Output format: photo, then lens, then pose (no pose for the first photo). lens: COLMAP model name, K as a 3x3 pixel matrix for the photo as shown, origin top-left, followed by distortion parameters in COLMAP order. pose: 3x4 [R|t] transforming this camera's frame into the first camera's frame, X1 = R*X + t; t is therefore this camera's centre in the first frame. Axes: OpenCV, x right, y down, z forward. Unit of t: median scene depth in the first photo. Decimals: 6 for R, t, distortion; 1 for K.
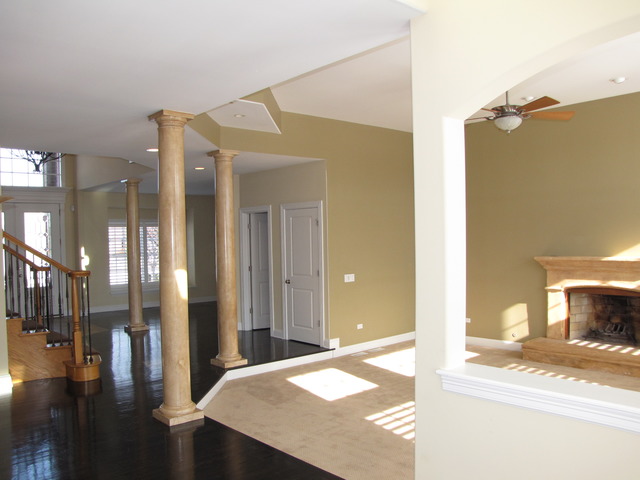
lens RADIAL K [[552.9, 0, 306.7], [0, 552.9, 254.6], [0, 0, 1]] dist [-0.149138, 0.126180]
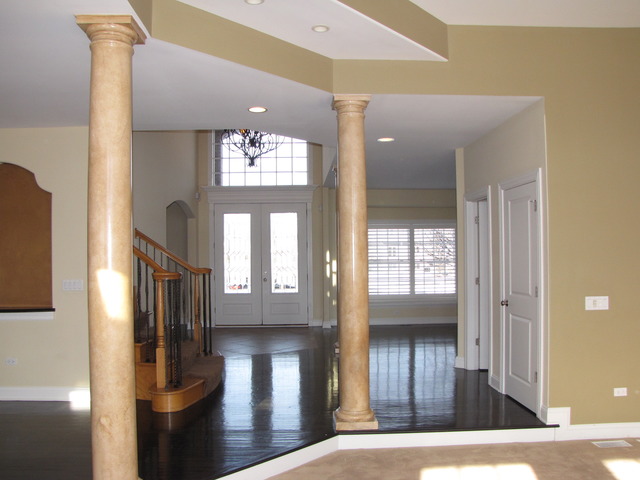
lens RADIAL K [[552.9, 0, 315.3], [0, 552.9, 246.2], [0, 0, 1]] dist [-0.149138, 0.126180]
pose [[0.786578, 0.003058, -0.617483, 0.161222], [-0.026508, 0.999233, -0.028818, 0.006819], [0.616921, 0.039035, 0.786056, 0.334854]]
